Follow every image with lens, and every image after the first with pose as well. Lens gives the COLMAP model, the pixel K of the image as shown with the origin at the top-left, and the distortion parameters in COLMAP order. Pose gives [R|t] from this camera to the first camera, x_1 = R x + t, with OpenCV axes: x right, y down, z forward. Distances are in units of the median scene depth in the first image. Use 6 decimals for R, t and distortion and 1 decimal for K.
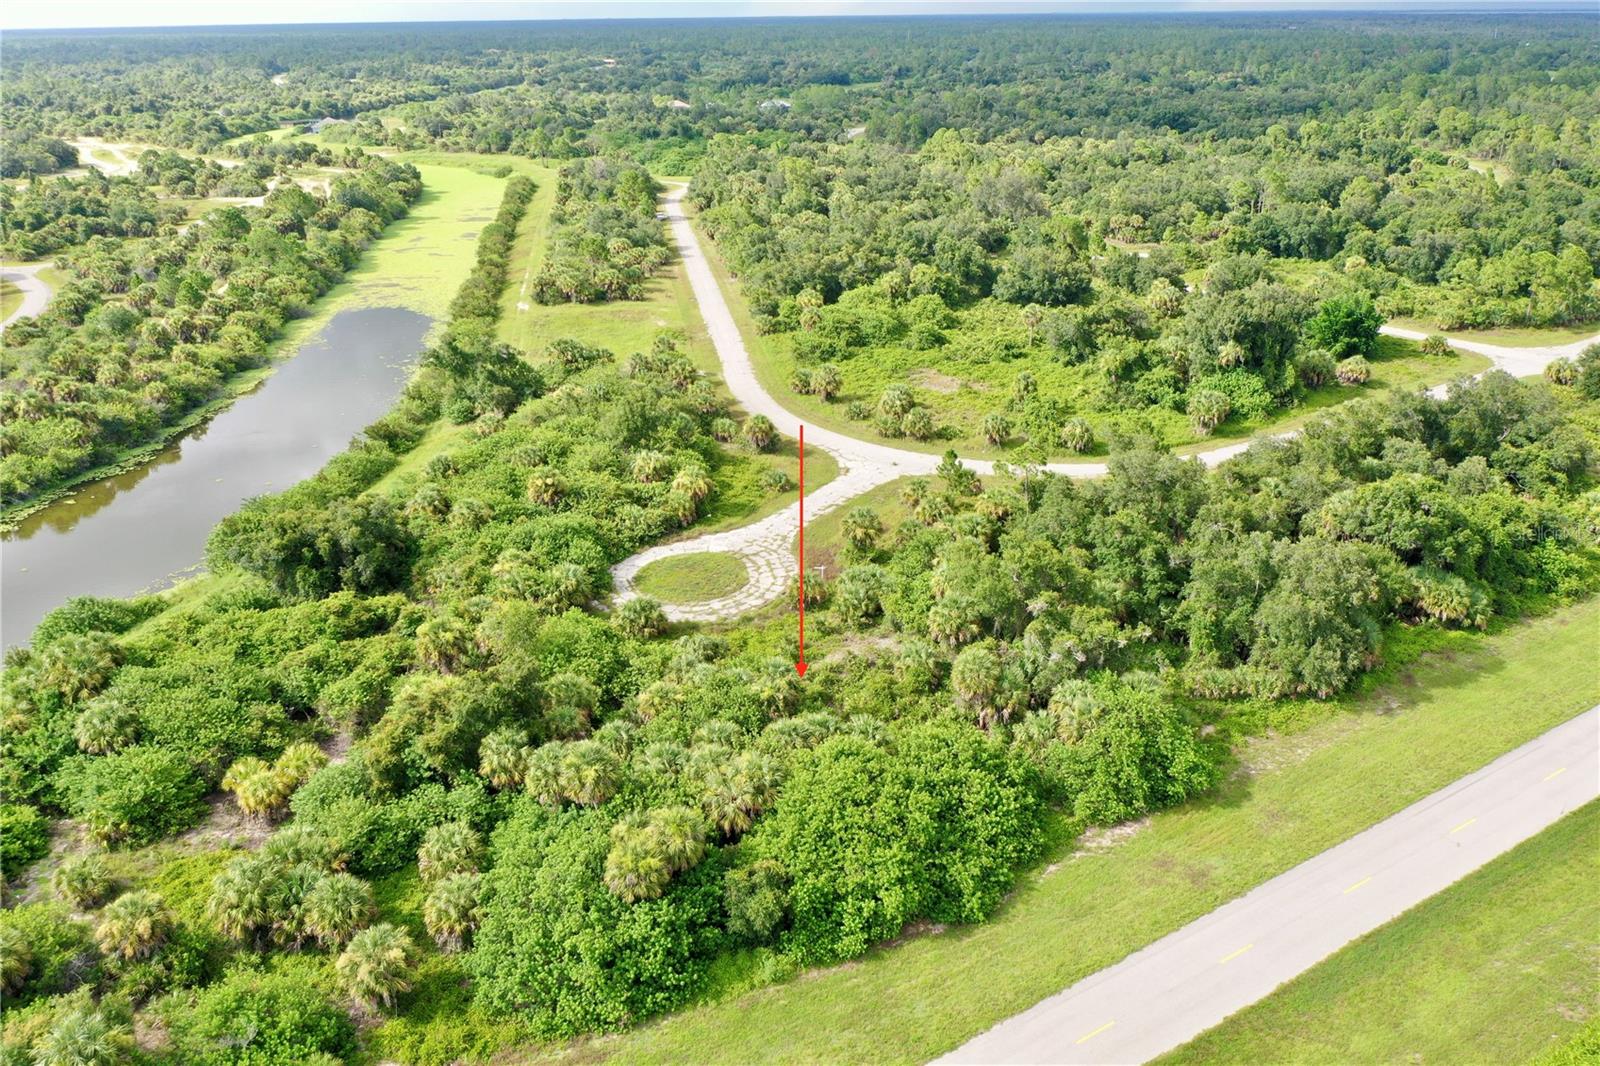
lens RADIAL K [[1255.7, 0, 800.0], [0, 1255.7, 533.0], [0, 0, 1]] dist [-0.003999, 0.003000]
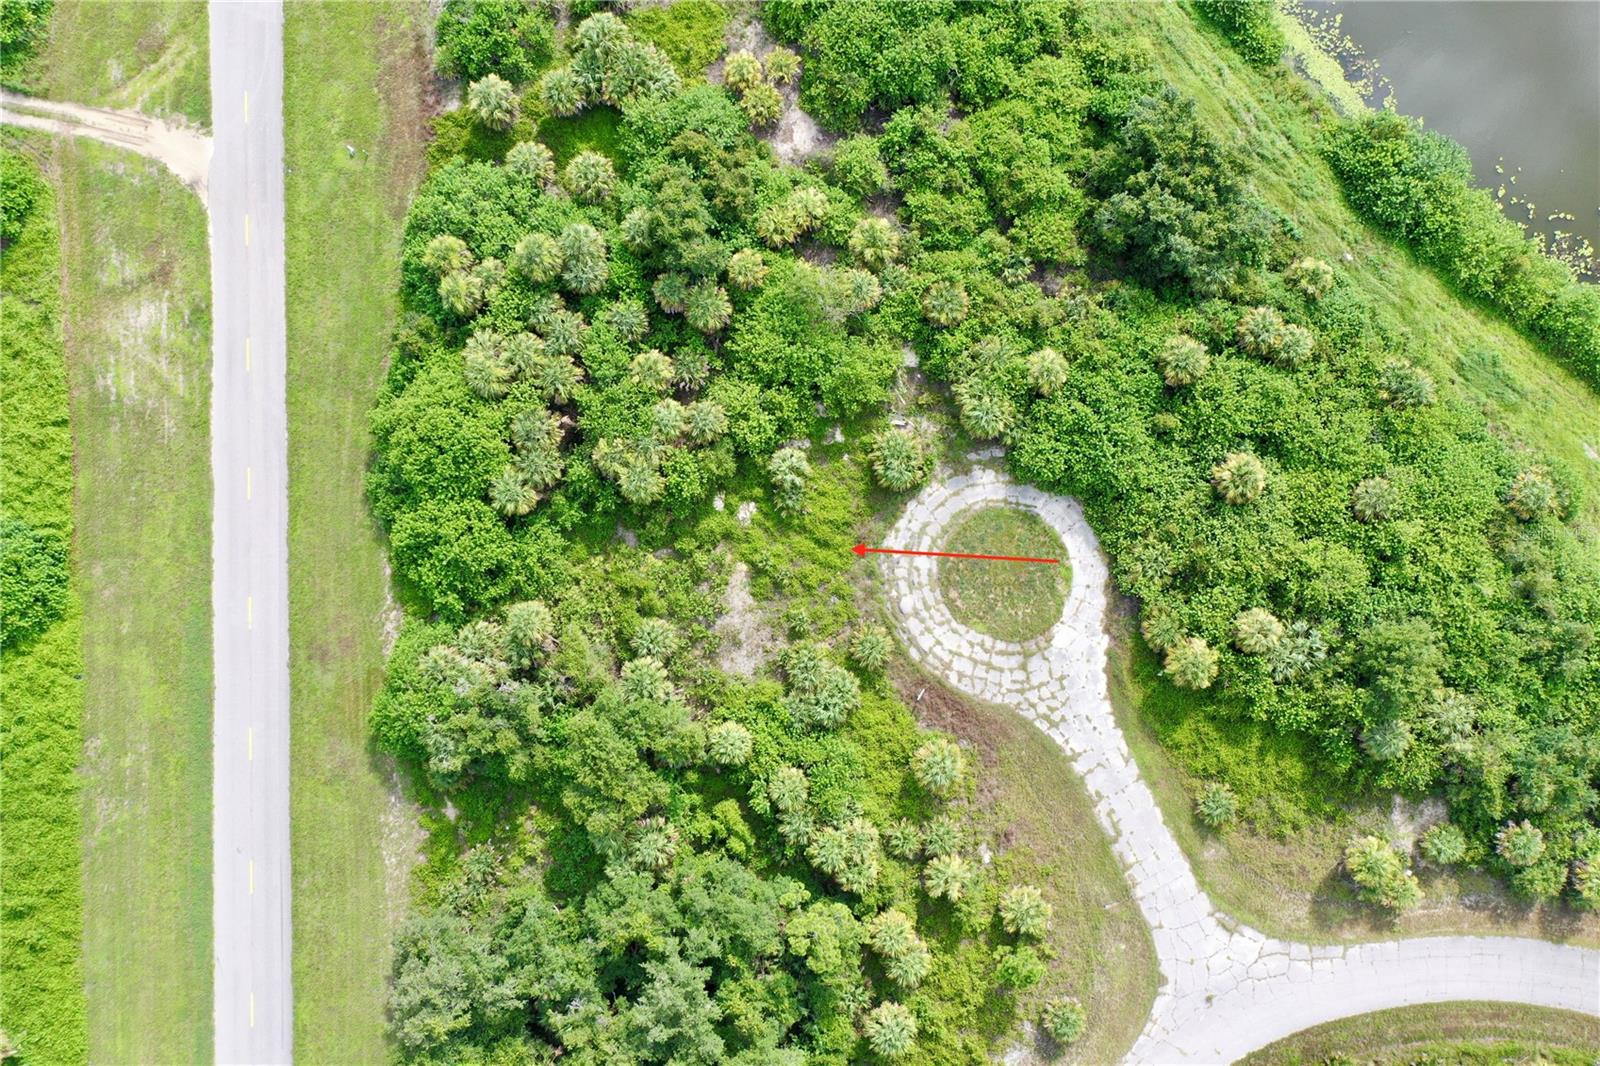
lens RADIAL K [[1255.7, 0, 800.0], [0, 1255.7, 533.0], [0, 0, 1]] dist [-0.003999, 0.003000]
pose [[-0.507594, 0.861295, -0.022777, -0.016627], [-0.307521, -0.156412, 0.938598, -0.688159], [0.804847, 0.483431, 0.344260, 0.535173]]
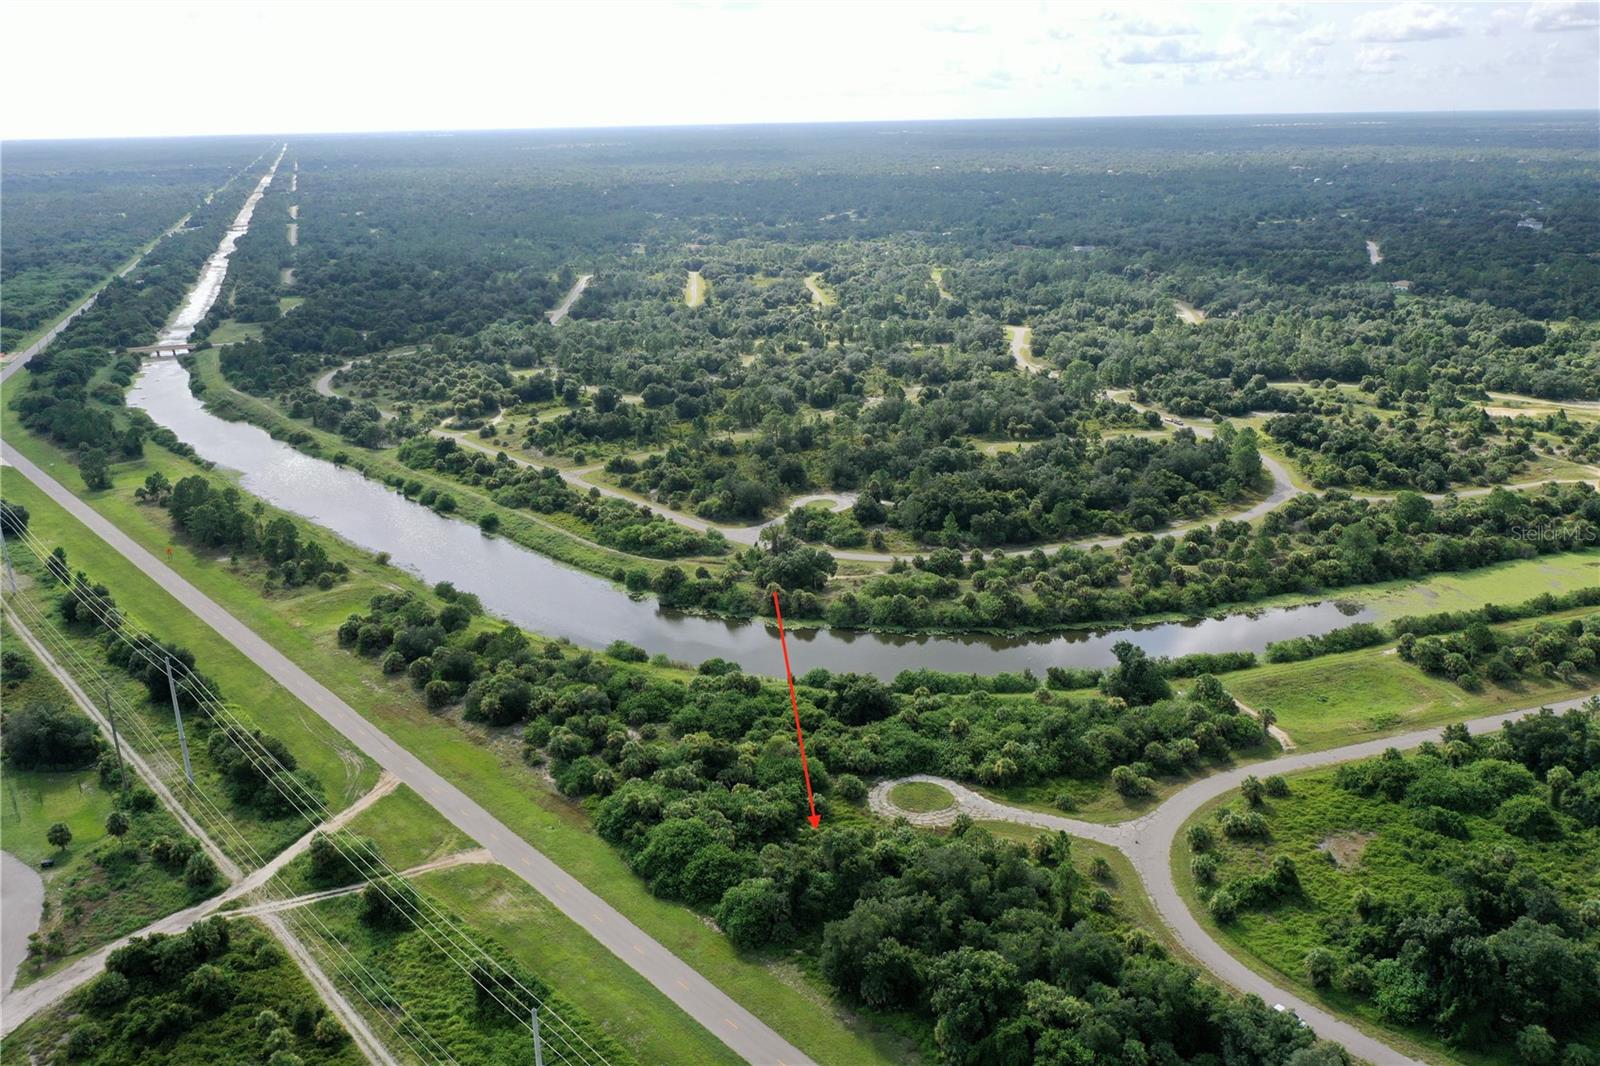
lens RADIAL K [[1255.7, 0, 800.0], [0, 1255.7, 533.0], [0, 0, 1]] dist [-0.003999, 0.003000]
pose [[0.170288, 0.318113, -0.932634, 1.429426], [-0.362254, 0.900391, 0.240972, -0.670306], [0.916392, 0.296816, 0.268563, 0.189566]]
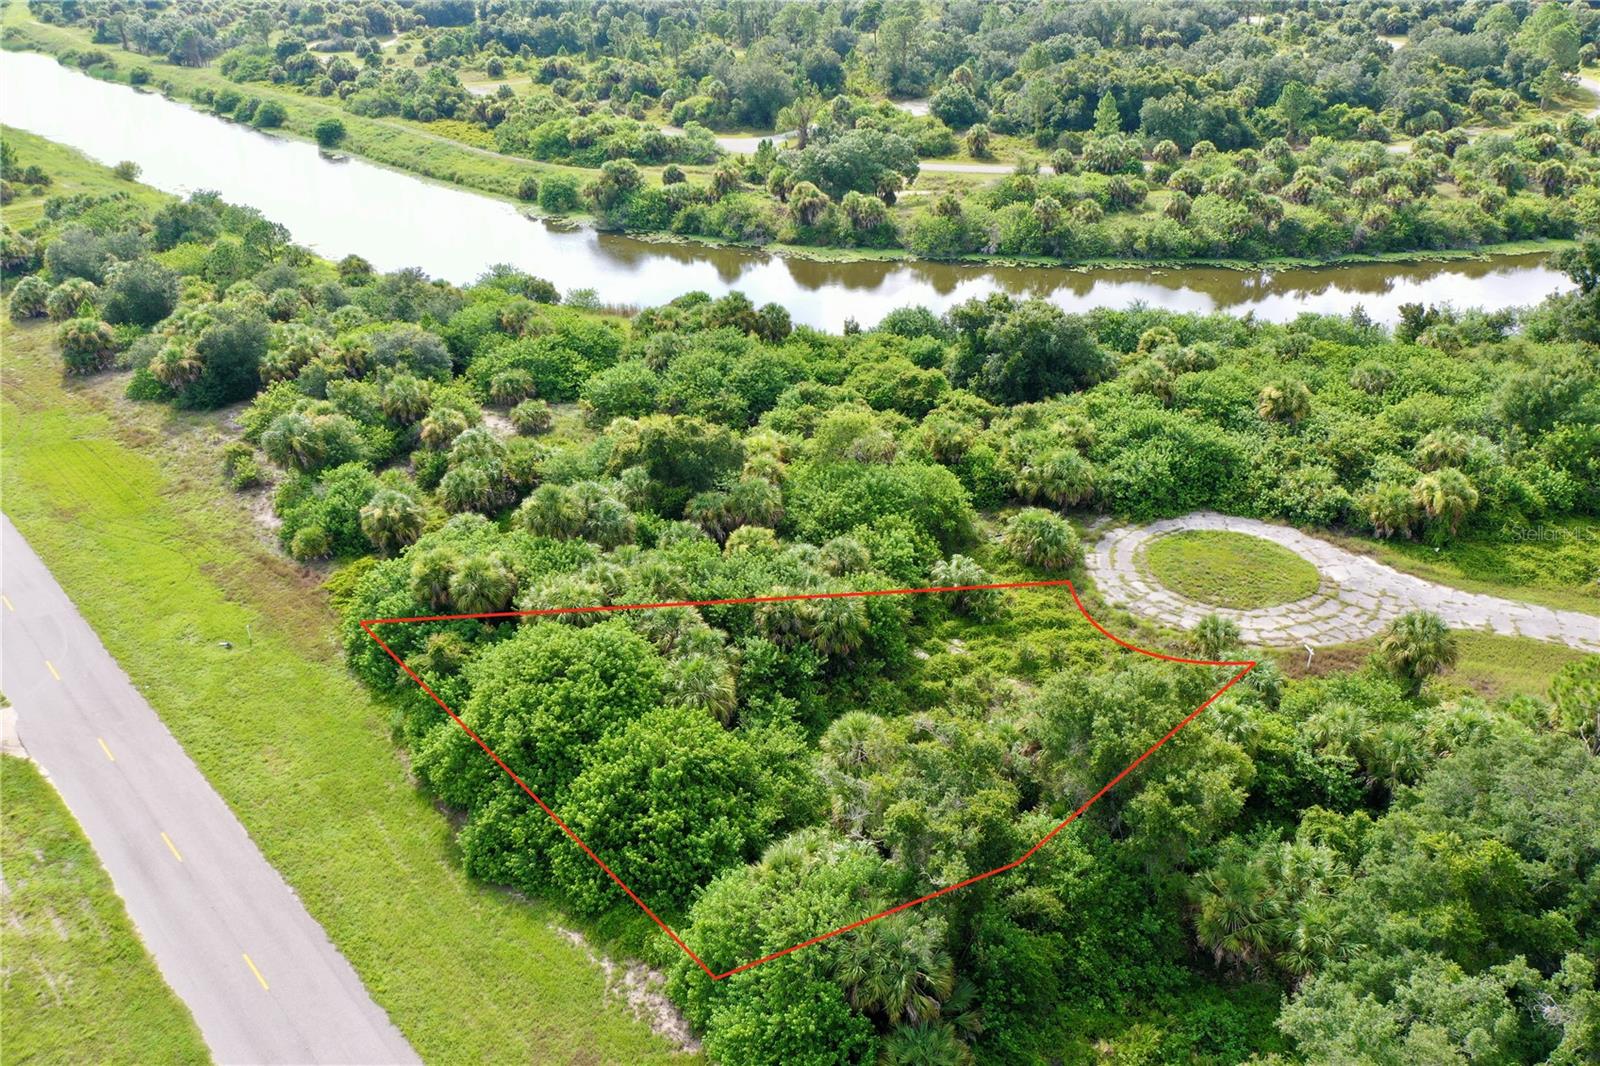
lens RADIAL K [[1261.8, 0, 800.0], [0, 1261.8, 533.0], [0, 0, 1]] dist [-0.009922, 0.001426]
pose [[0.168713, 0.469290, -0.866777, 0.456551], [-0.366630, 0.846164, 0.386767, -0.159938], [0.914942, 0.252534, 0.314815, 0.508925]]
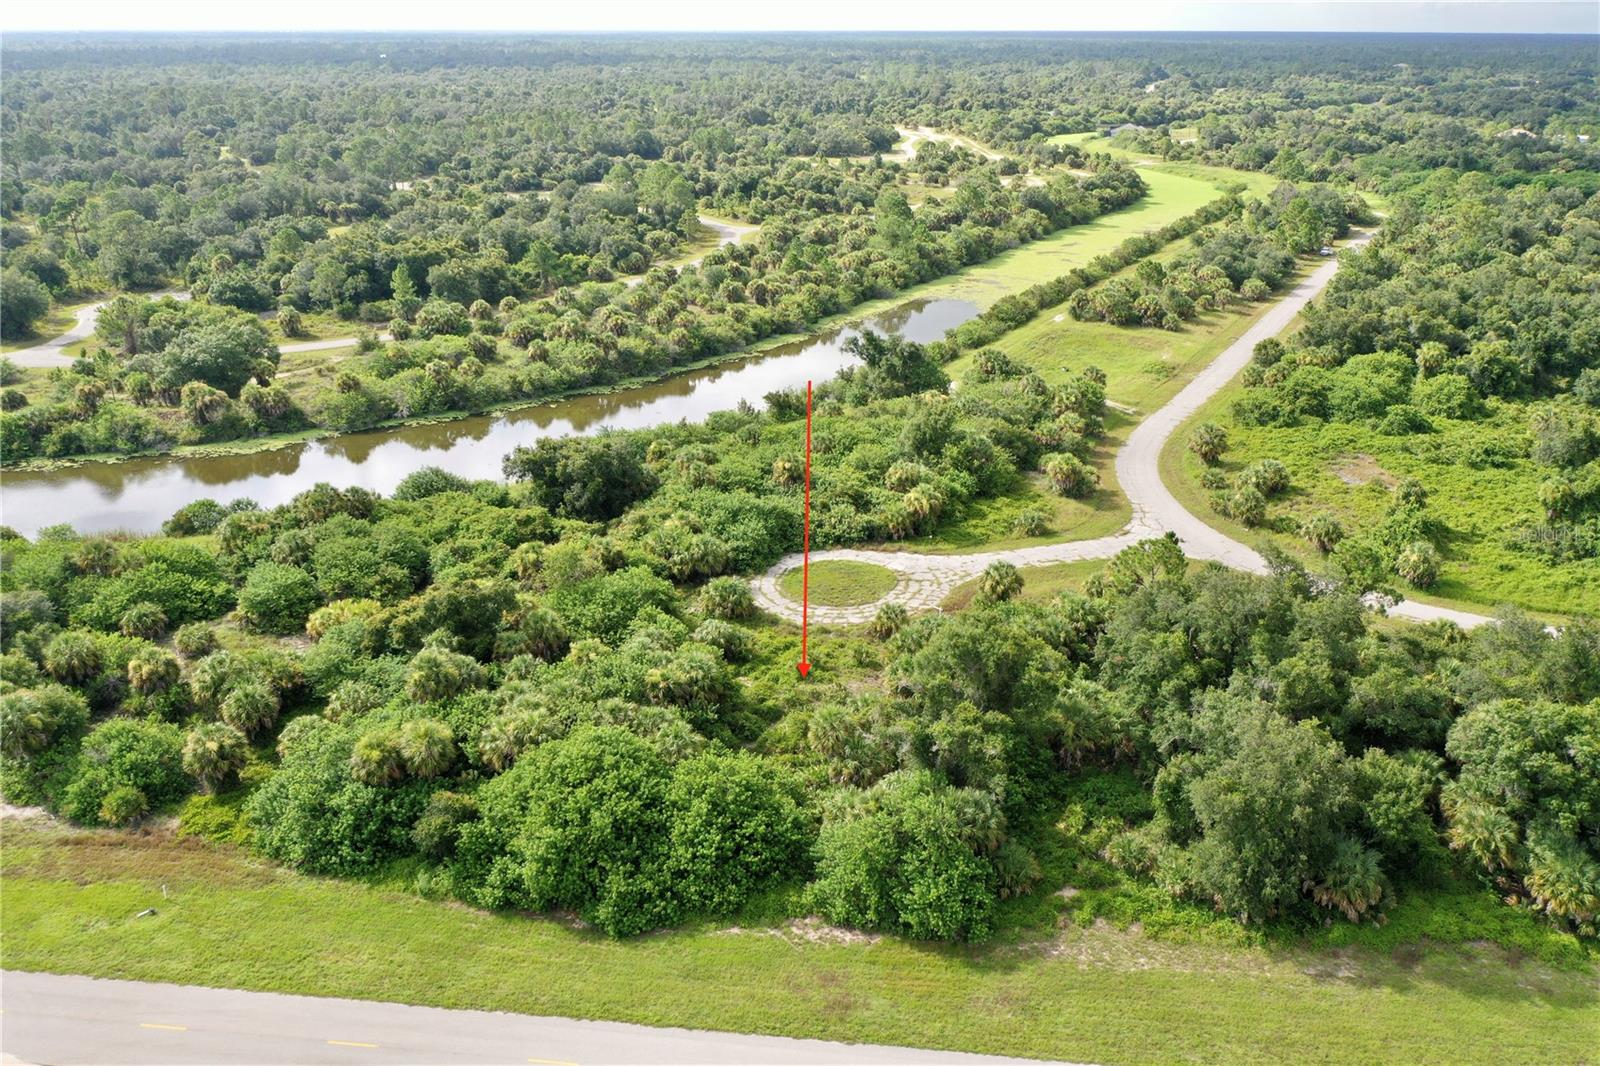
lens RADIAL K [[1255.7, 0, 800.0], [0, 1255.7, 533.0], [0, 0, 1]] dist [-0.003999, 0.003000]
pose [[0.778428, 0.248717, -0.576359, 0.440754], [-0.251992, 0.964742, 0.075976, -0.069434], [0.574935, 0.086096, 0.813657, 0.134188]]
